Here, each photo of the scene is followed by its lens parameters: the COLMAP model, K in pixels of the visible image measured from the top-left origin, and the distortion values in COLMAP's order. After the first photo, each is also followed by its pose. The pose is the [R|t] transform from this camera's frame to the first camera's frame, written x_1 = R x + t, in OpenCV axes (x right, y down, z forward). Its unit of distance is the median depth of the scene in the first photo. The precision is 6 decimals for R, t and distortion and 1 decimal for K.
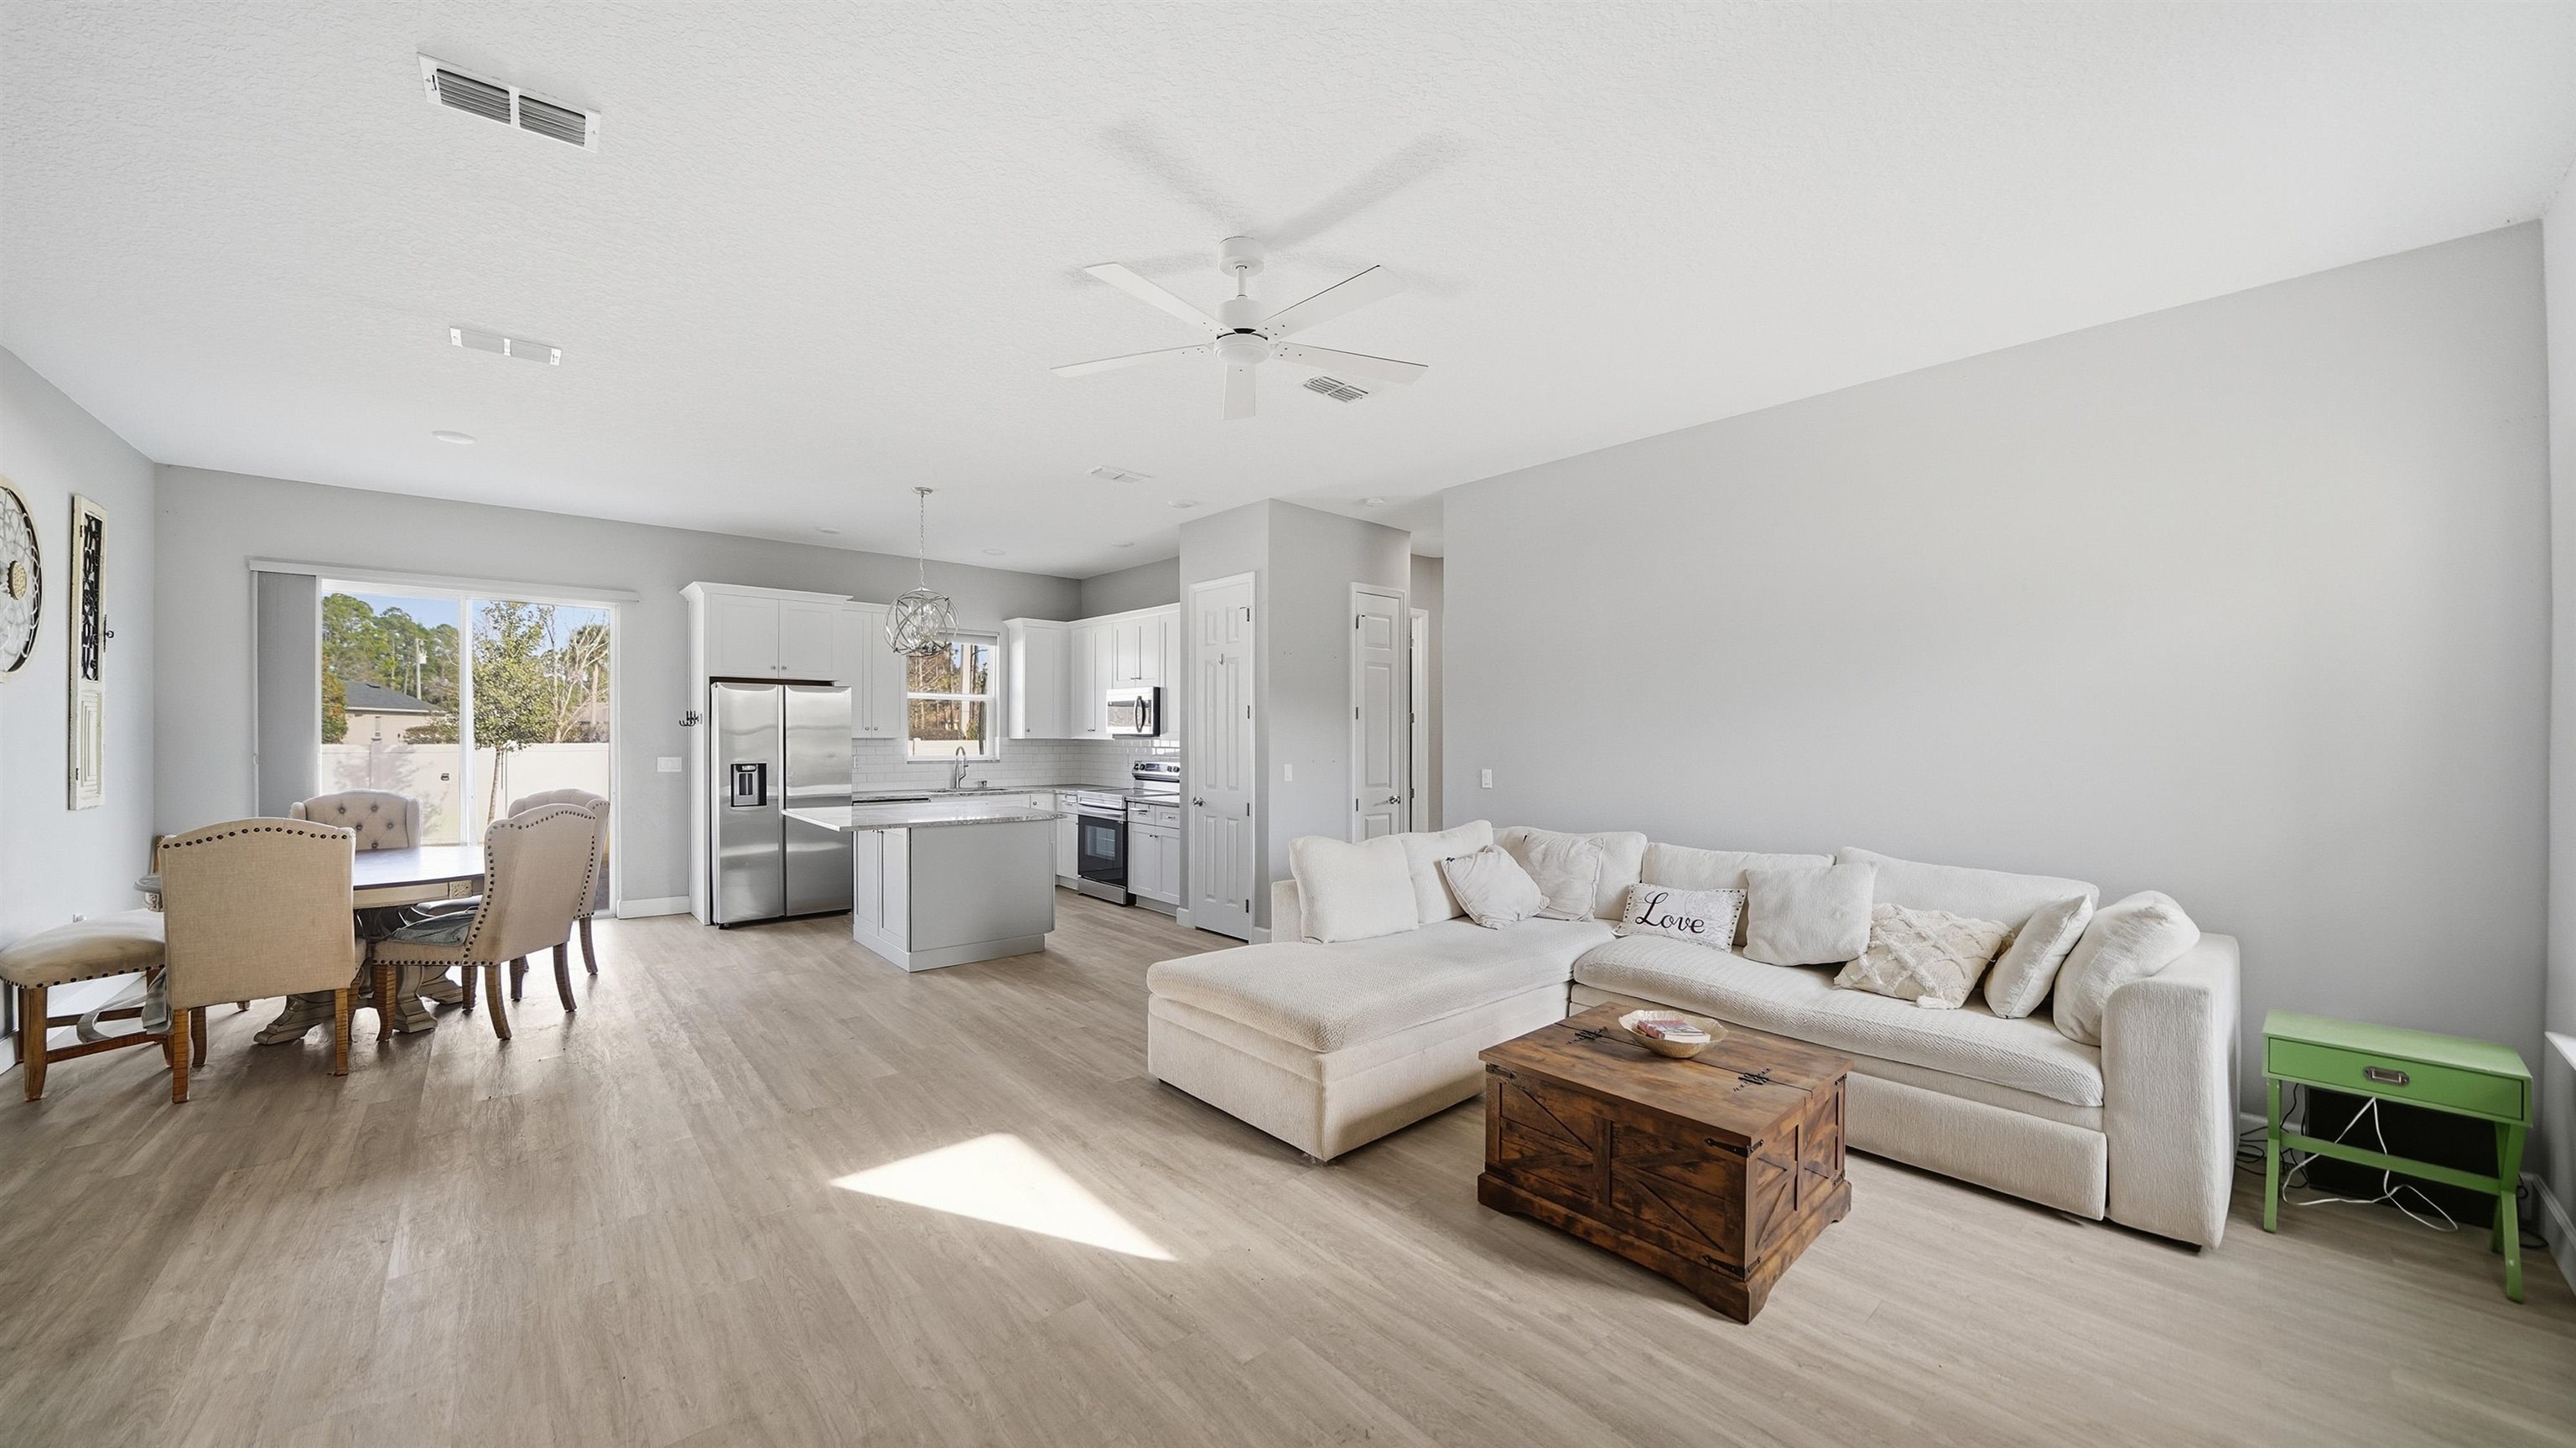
lens RADIAL K [[896.1, 0, 1275.3], [0, 896.1, 732.2], [0, 0, 1]] dist [-0.031703, 0.004200]
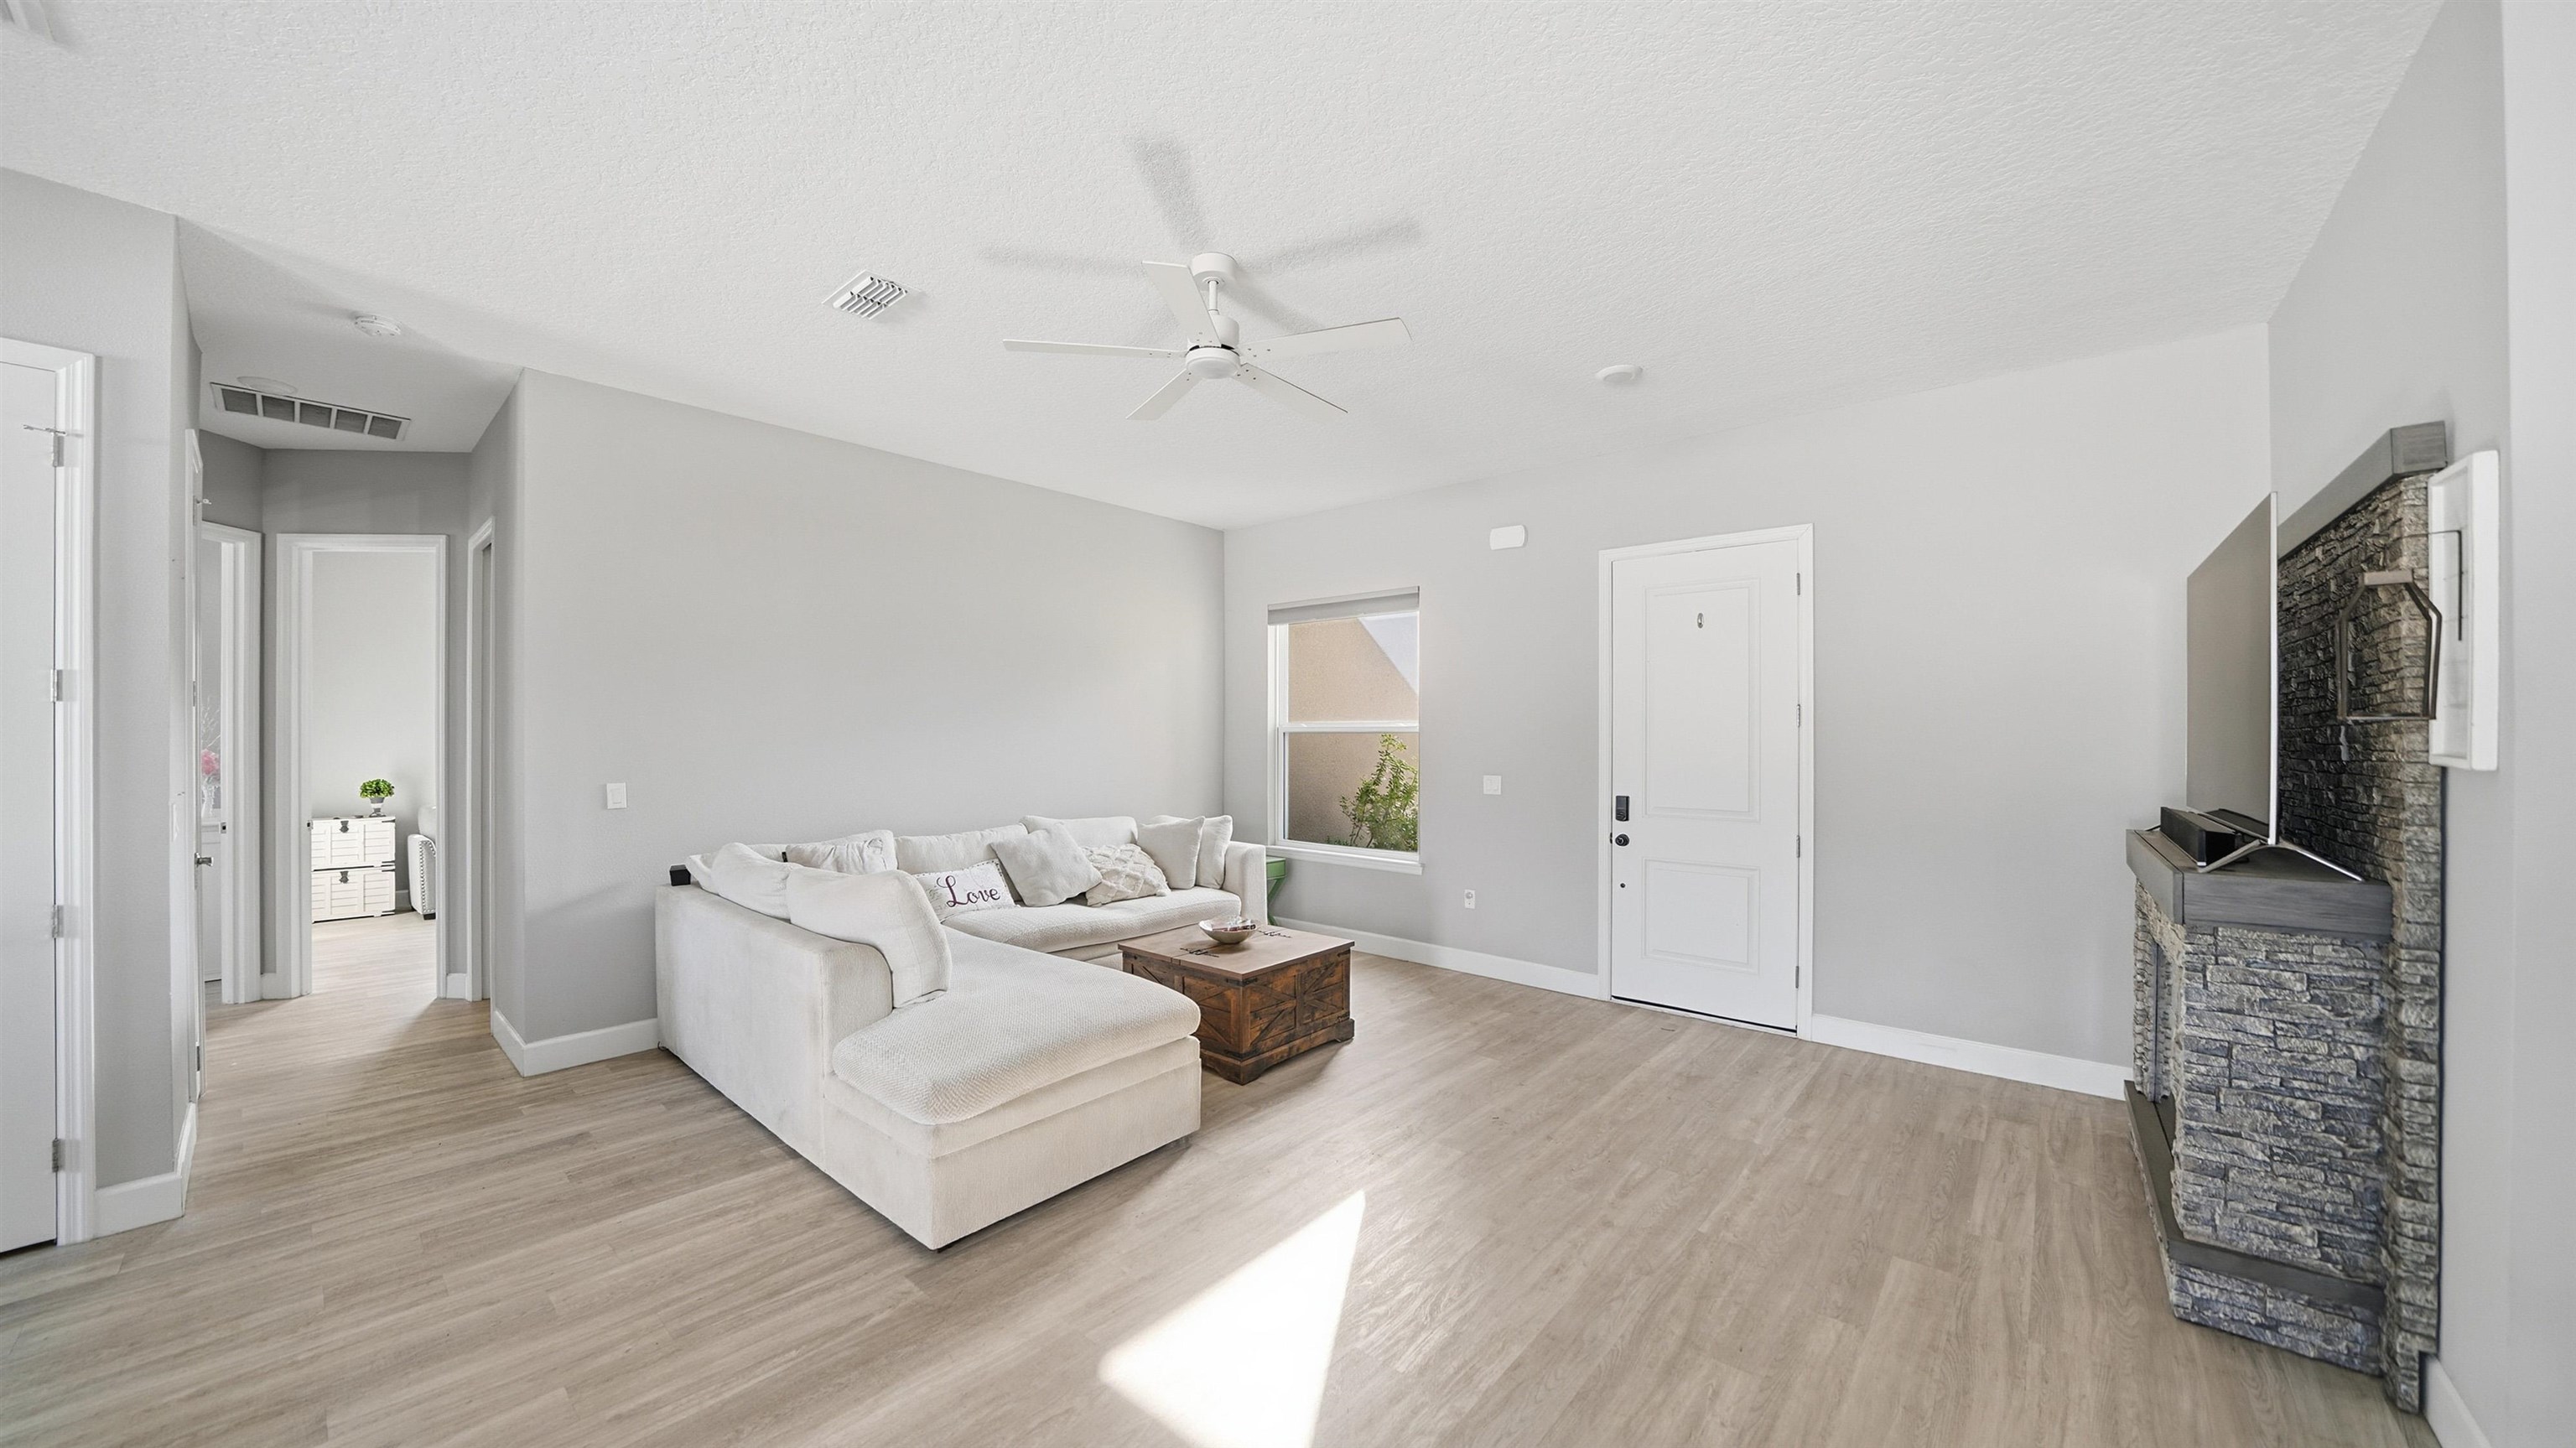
lens RADIAL K [[896.1, 0, 1275.3], [0, 896.1, 732.2], [0, 0, 1]] dist [-0.031703, 0.004200]
pose [[-0.124831, -0.005511, 0.992163, -0.541117], [-0.005163, 0.999975, 0.004905, -0.006520], [-0.992165, -0.004510, -0.124856, 0.543694]]
